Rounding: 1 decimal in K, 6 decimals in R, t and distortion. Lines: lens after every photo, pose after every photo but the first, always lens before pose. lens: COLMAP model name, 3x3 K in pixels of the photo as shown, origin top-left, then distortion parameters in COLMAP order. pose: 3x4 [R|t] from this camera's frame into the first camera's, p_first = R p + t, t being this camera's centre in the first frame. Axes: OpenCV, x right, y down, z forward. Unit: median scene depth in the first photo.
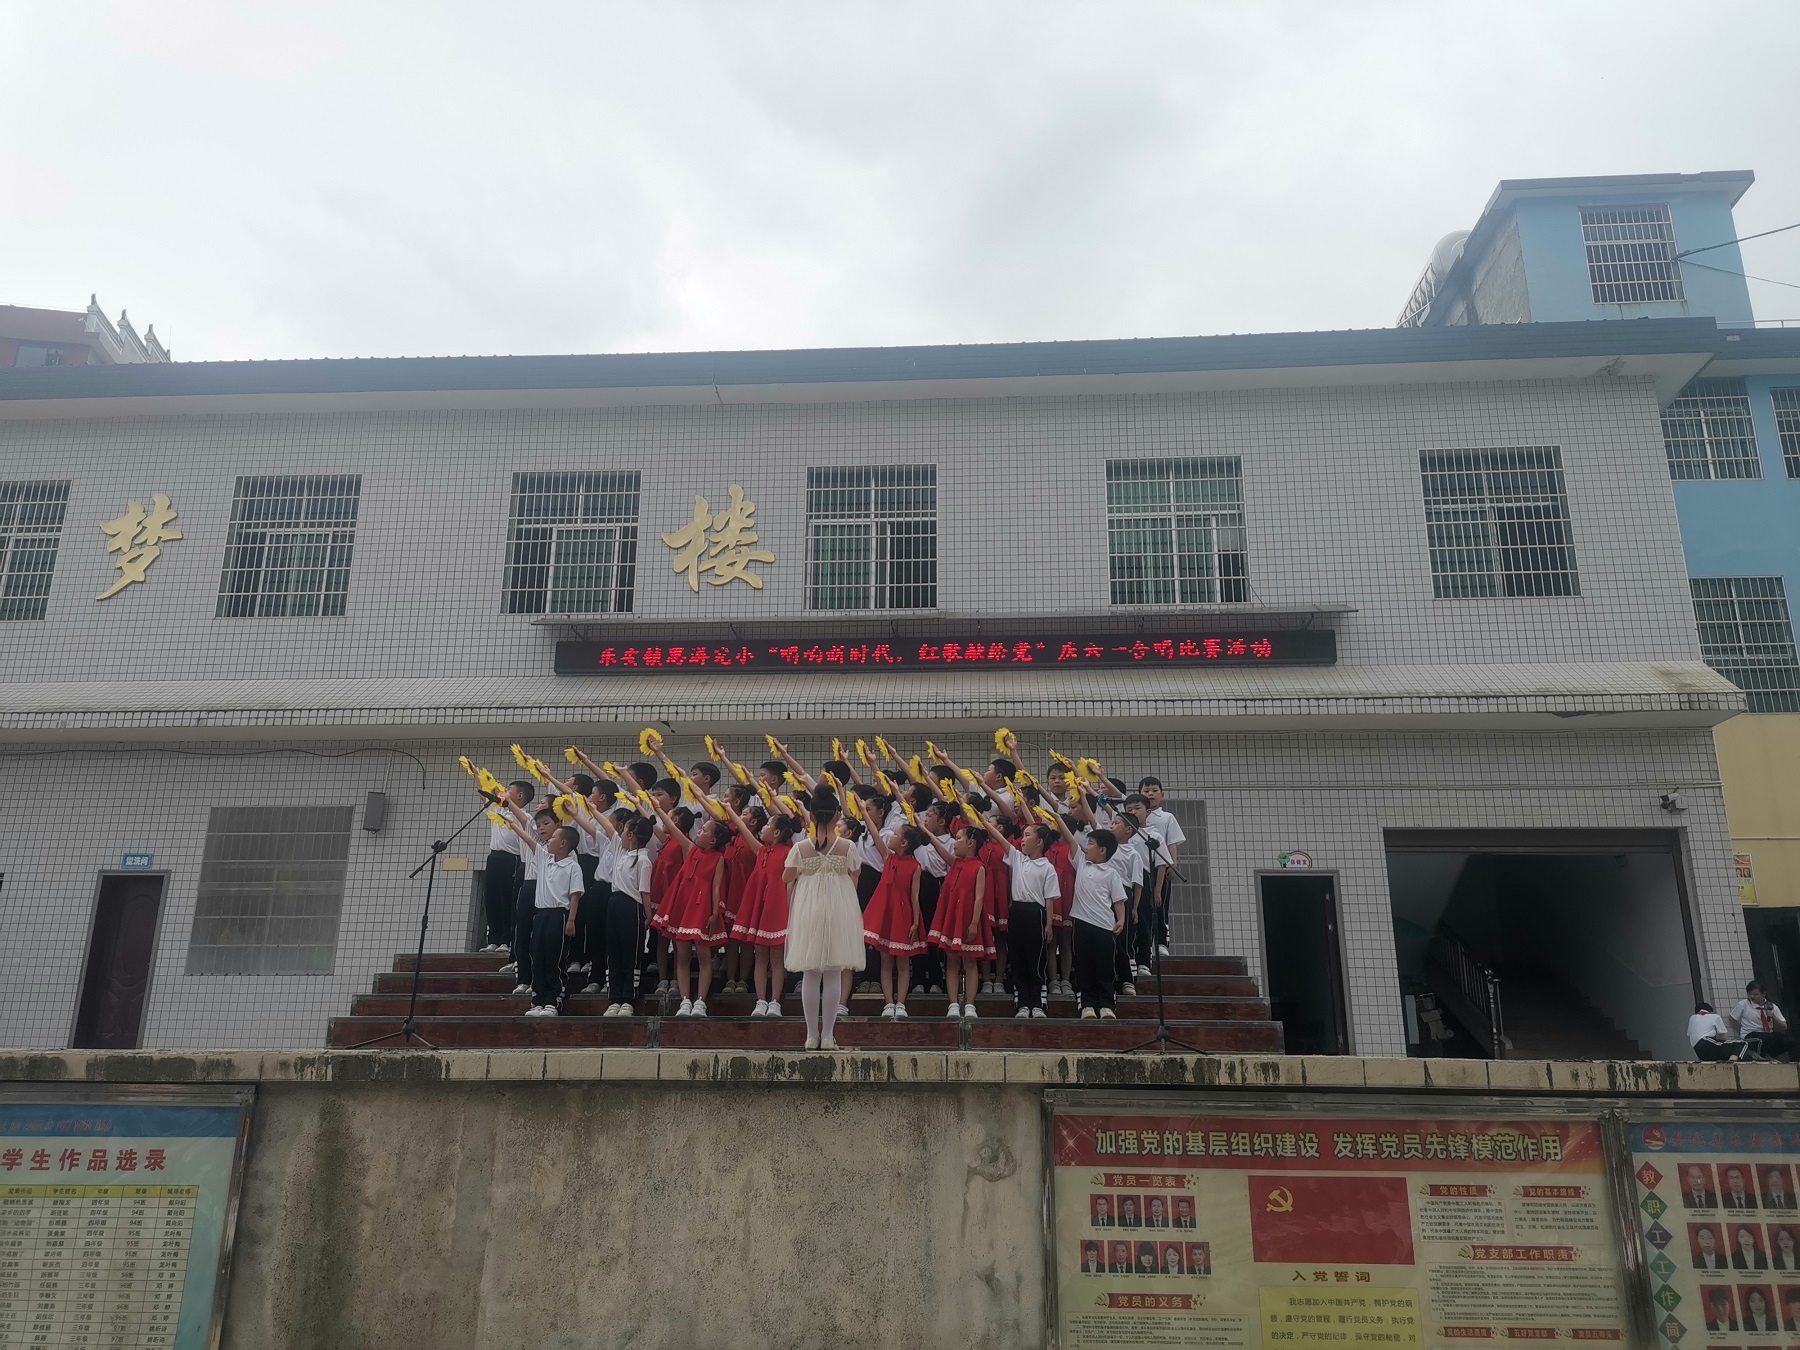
lens RADIAL K [[1319.3, 0, 900.0], [0, 1319.3, 675.0], [0, 0, 1]] dist [0.101227, -0.130278]
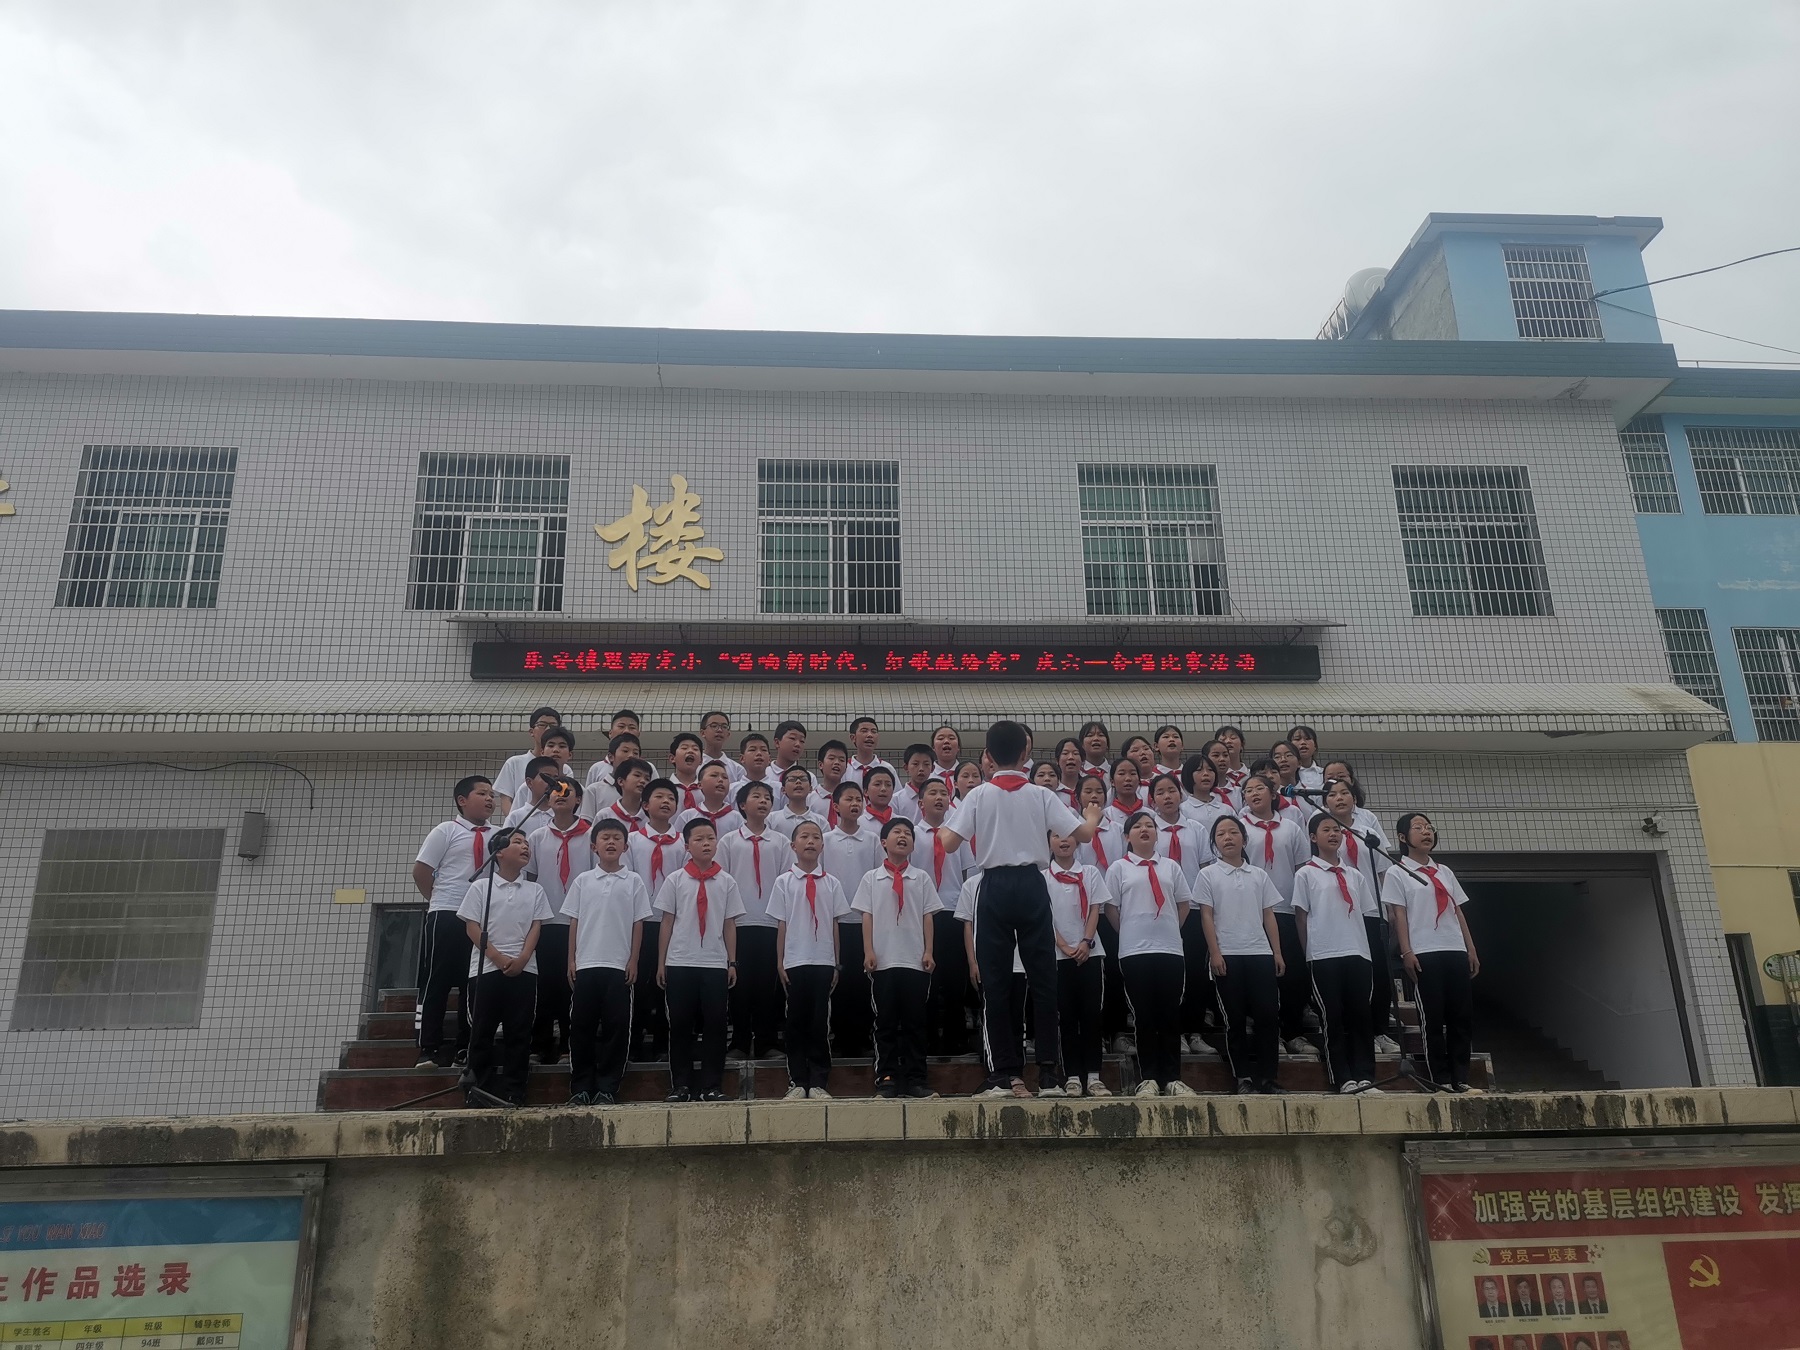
lens RADIAL K [[1319.3, 0, 900.0], [0, 1319.3, 675.0], [0, 0, 1]] dist [0.101227, -0.130278]
pose [[0.990574, 0.017621, 0.135837, -0.102800], [-0.012861, 0.999275, -0.035840, 0.025835], [-0.136370, 0.033755, 0.990083, 0.092620]]
